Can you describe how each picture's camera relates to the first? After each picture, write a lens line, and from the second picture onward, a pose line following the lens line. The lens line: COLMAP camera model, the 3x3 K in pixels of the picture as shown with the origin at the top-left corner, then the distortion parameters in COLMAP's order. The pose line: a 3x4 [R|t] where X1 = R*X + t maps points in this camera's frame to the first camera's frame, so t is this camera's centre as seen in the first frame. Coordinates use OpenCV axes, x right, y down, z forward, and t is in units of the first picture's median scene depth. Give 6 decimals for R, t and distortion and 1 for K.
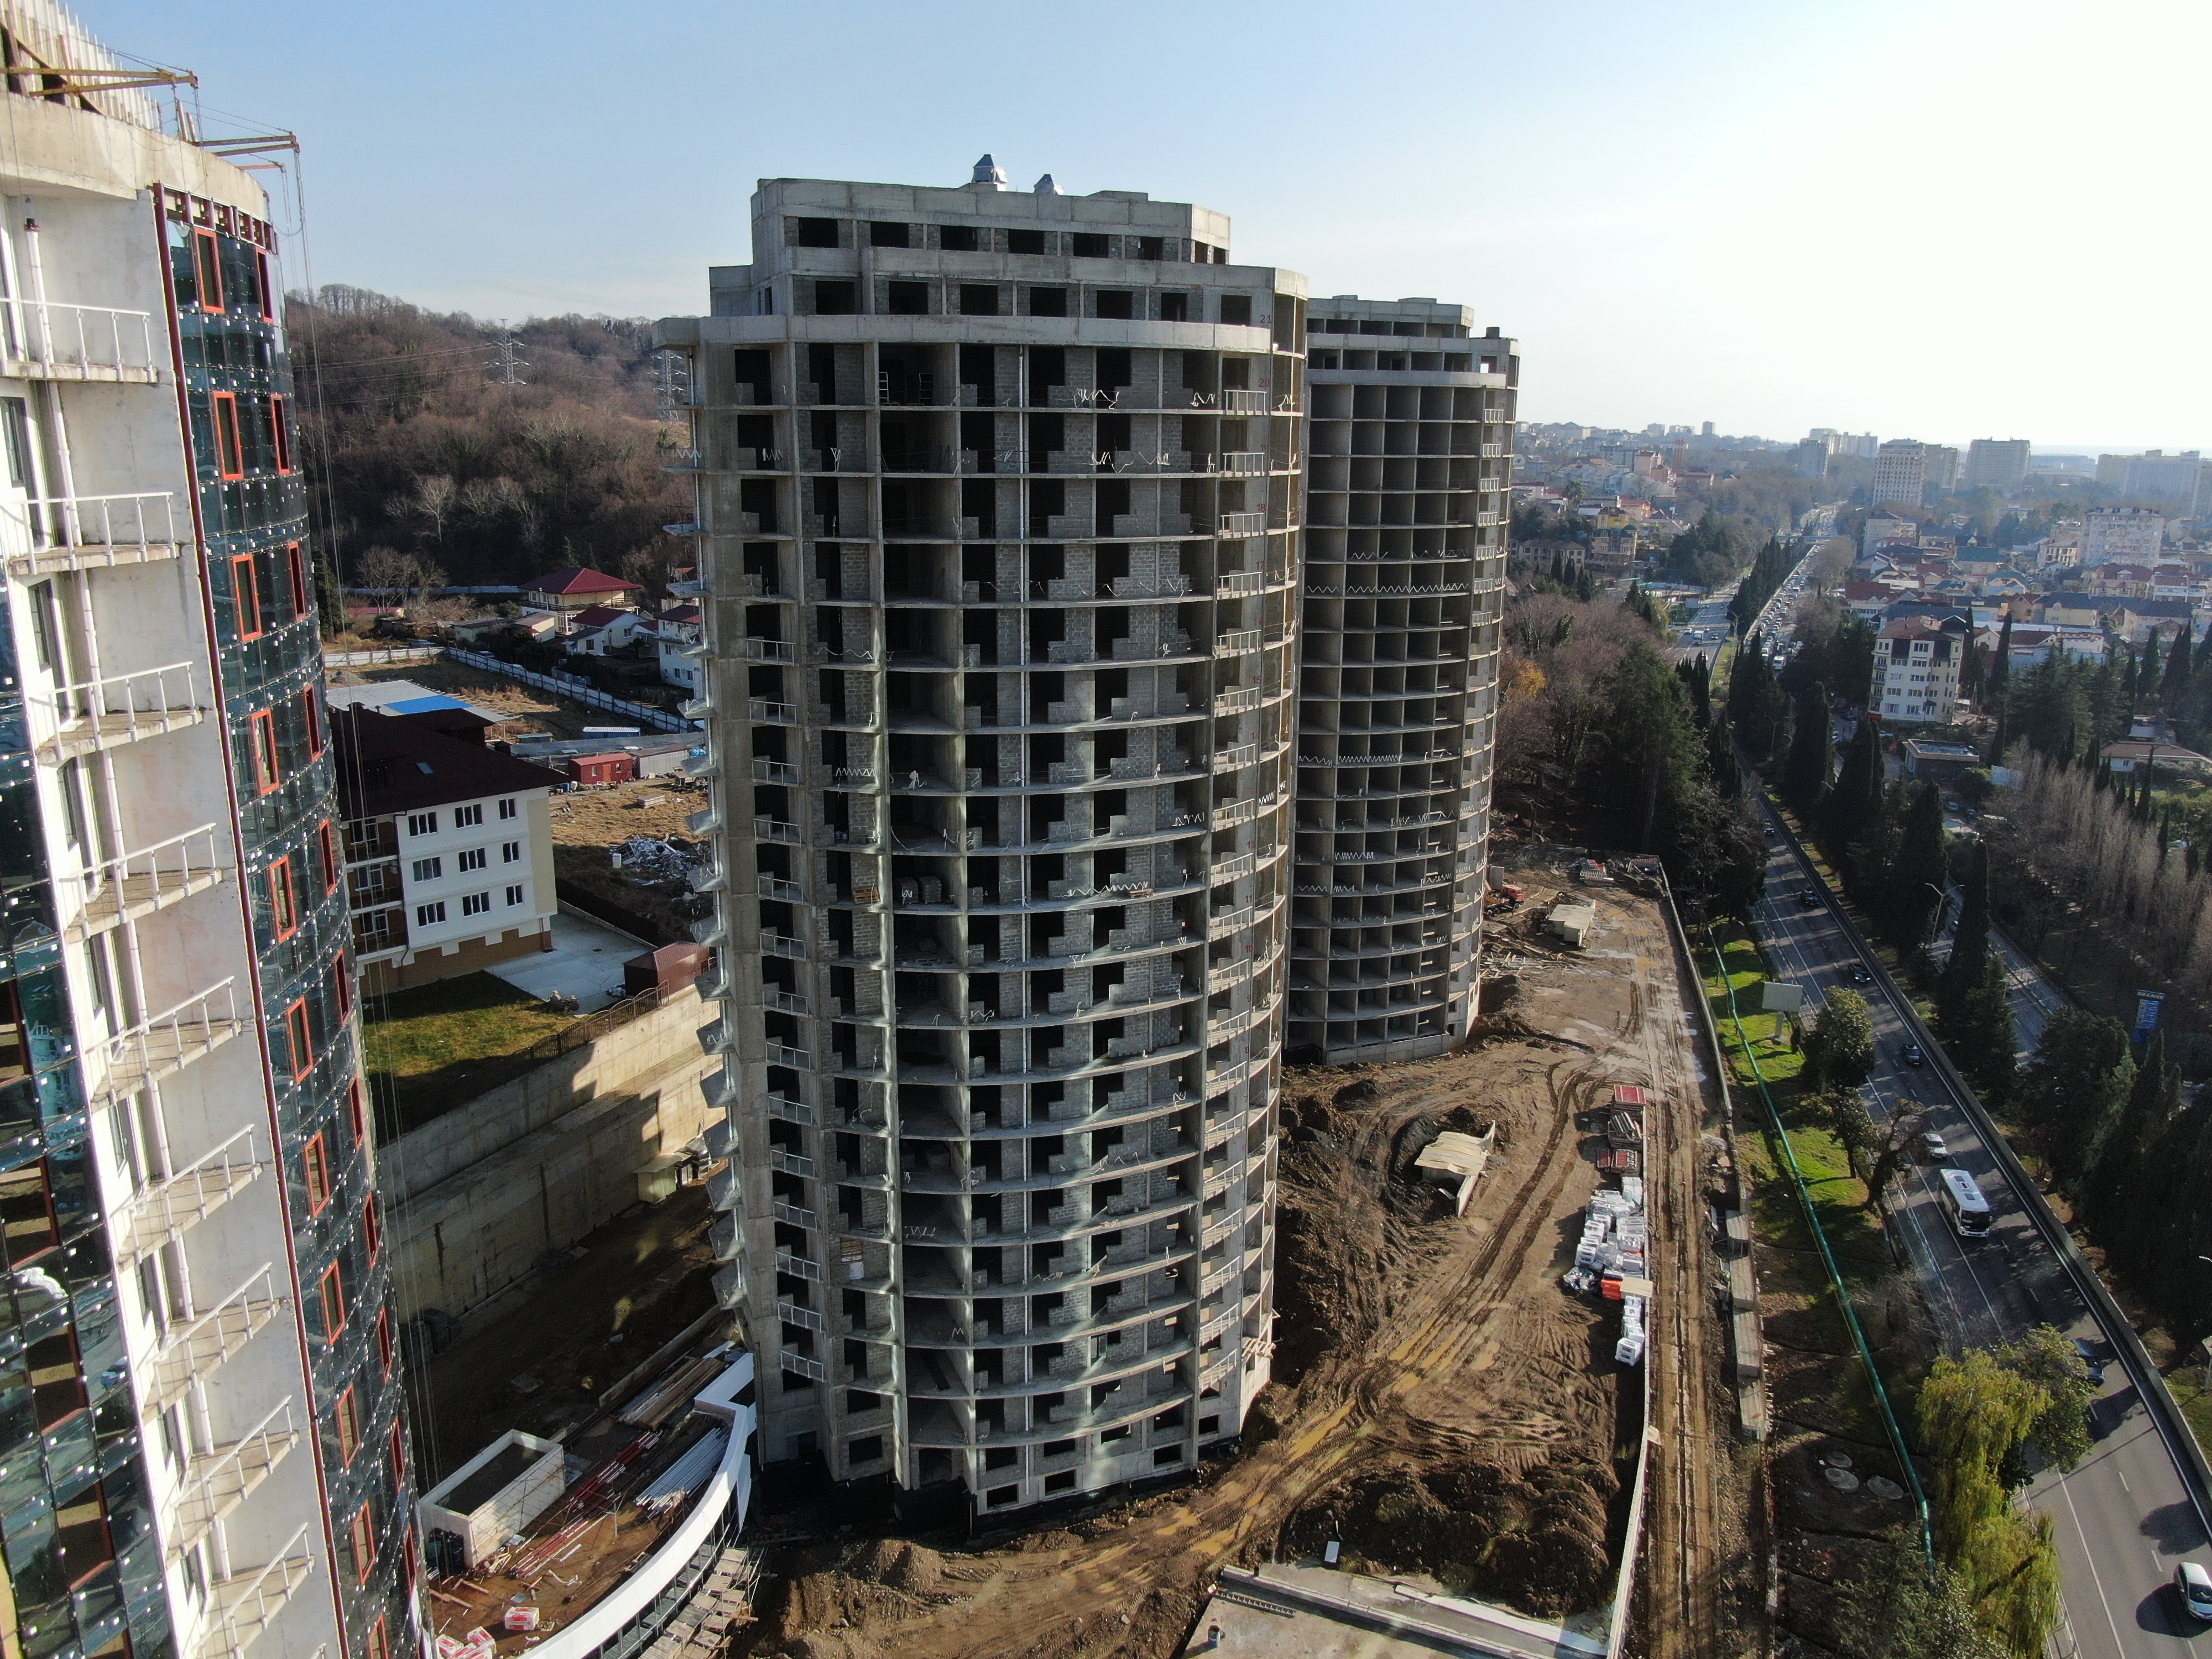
lens RADIAL K [[1591.7, 0, 1117.9], [0, 1591.7, 822.1], [0, 0, 1]] dist [-0.021950, 0.008729]
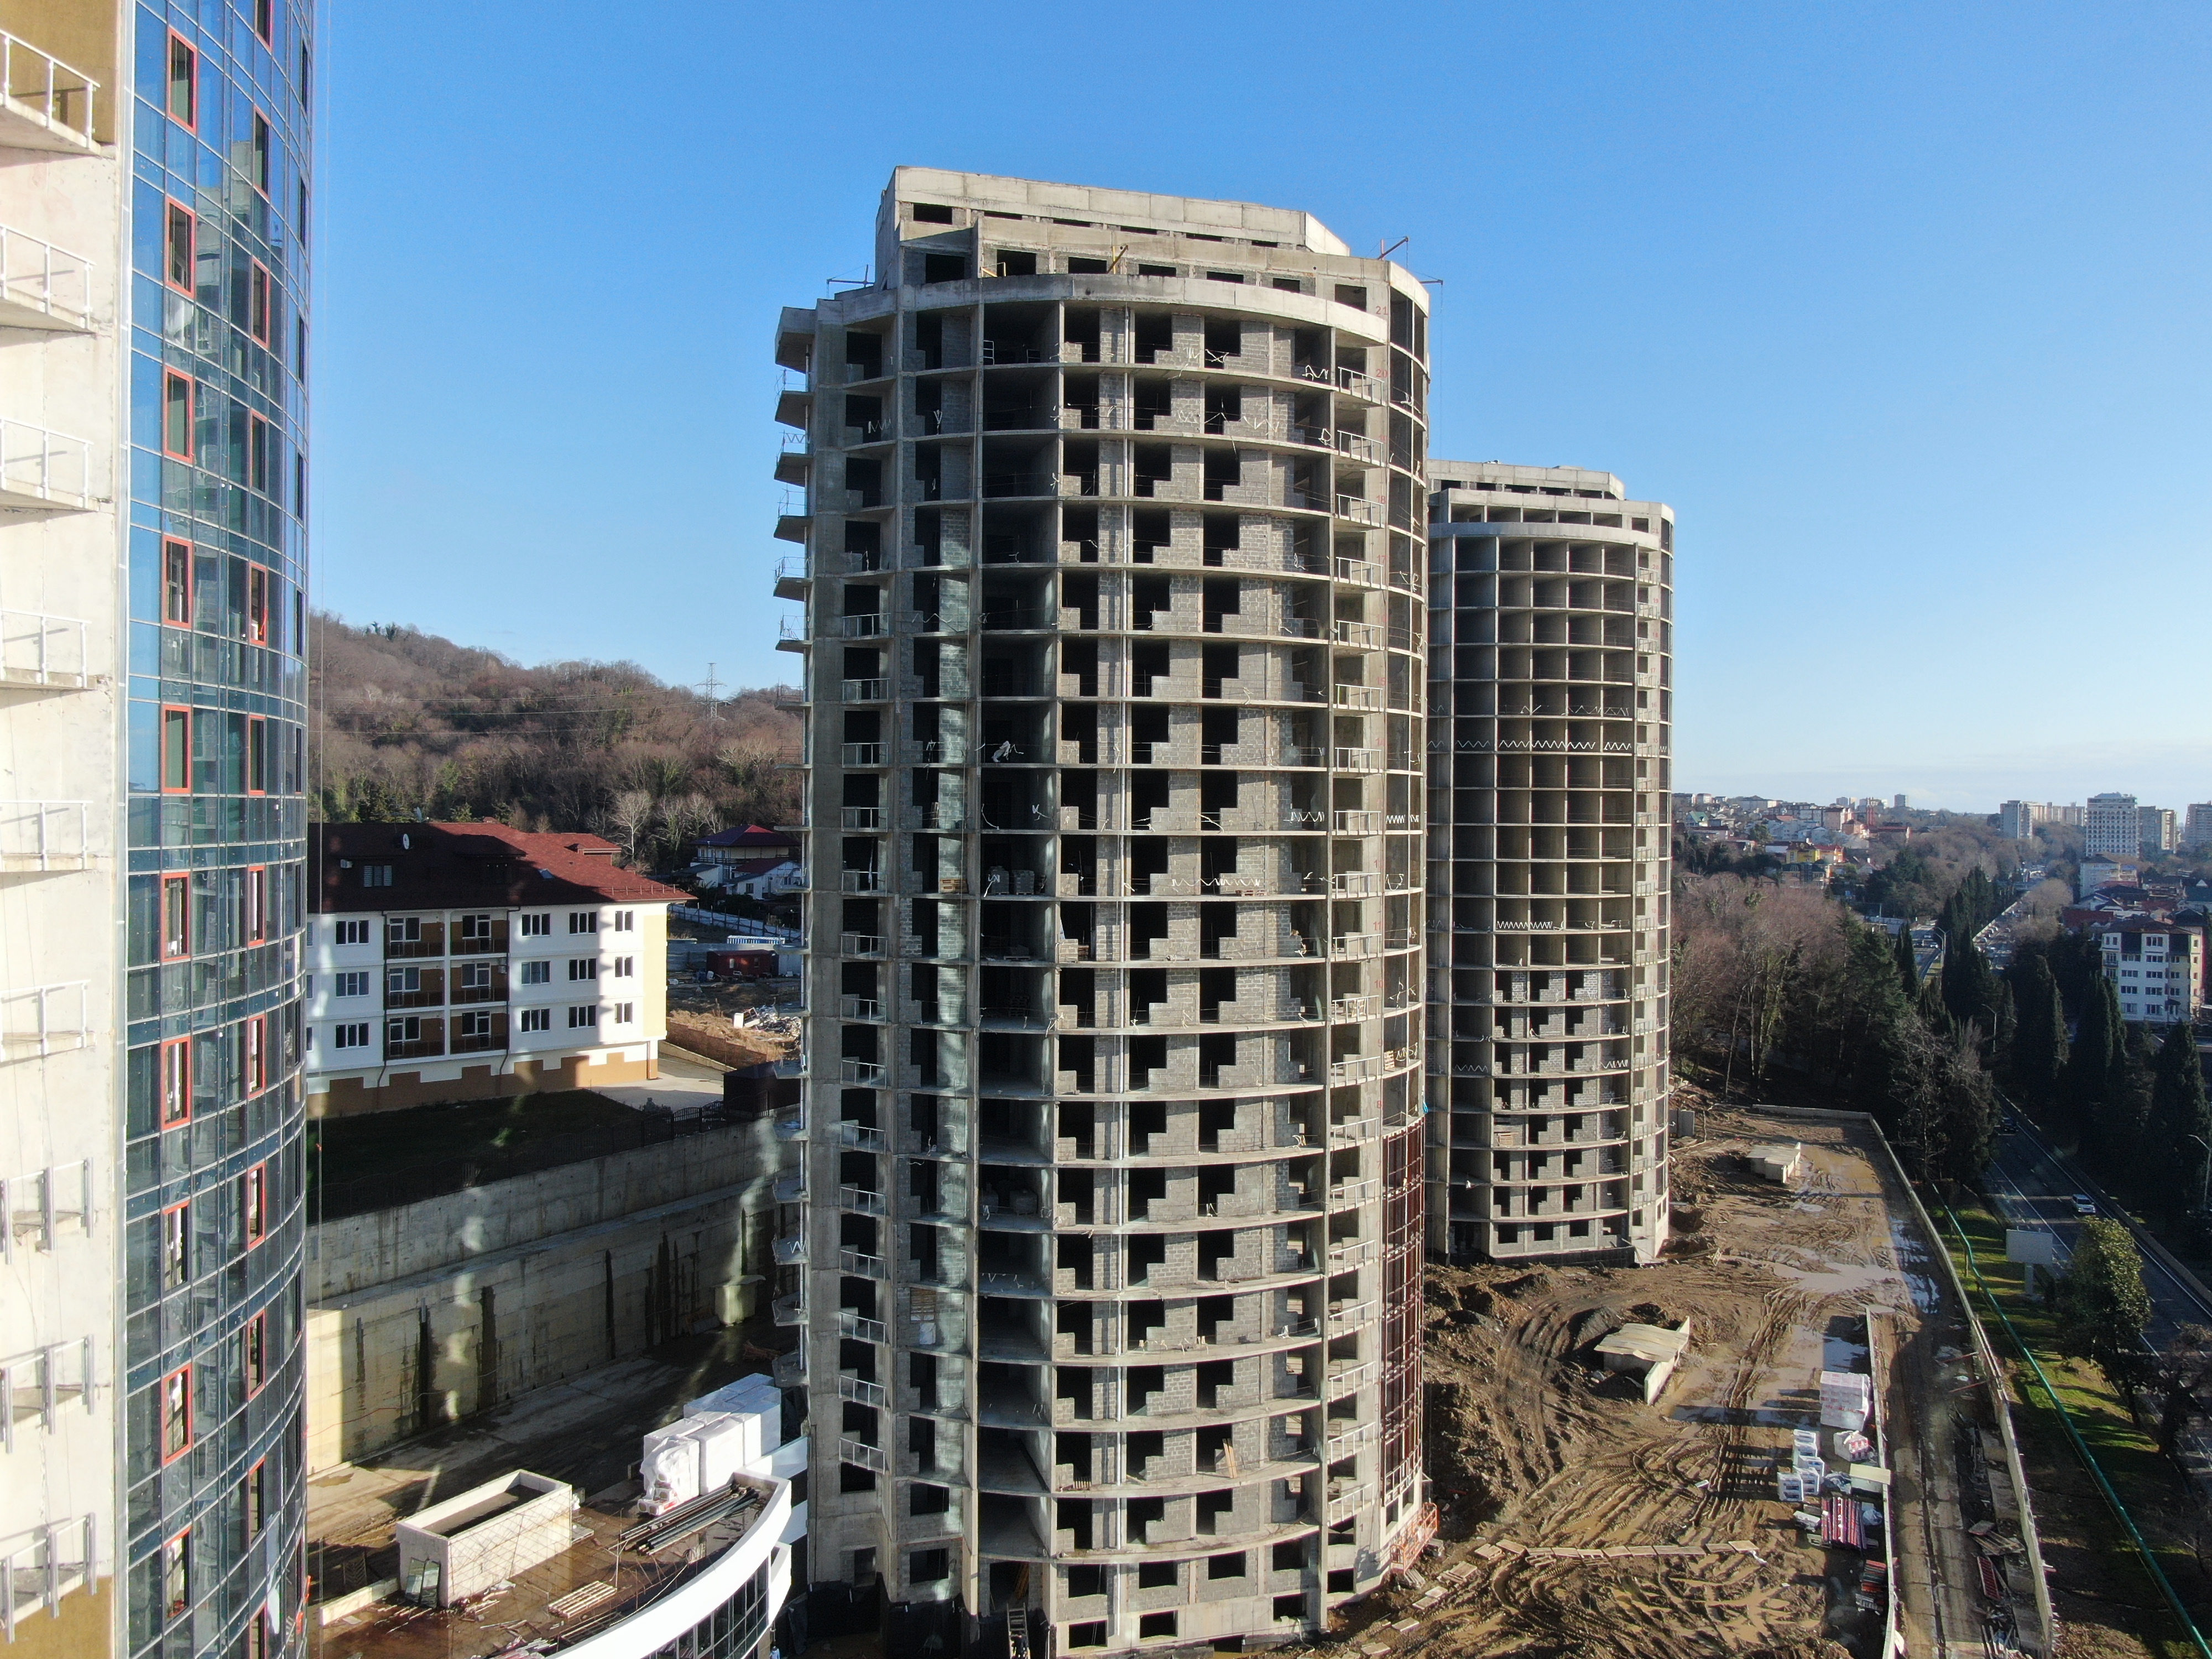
lens RADIAL K [[1591.7, 0, 1110.8], [0, 1591.7, 826.6], [0, 0, 1]] dist [-0.021950, 0.008729]
pose [[0.993255, -0.000782, -0.115949, 0.031122], [-0.026198, 0.972606, -0.230979, 0.175396], [0.112953, 0.232459, 0.966025, 0.084976]]
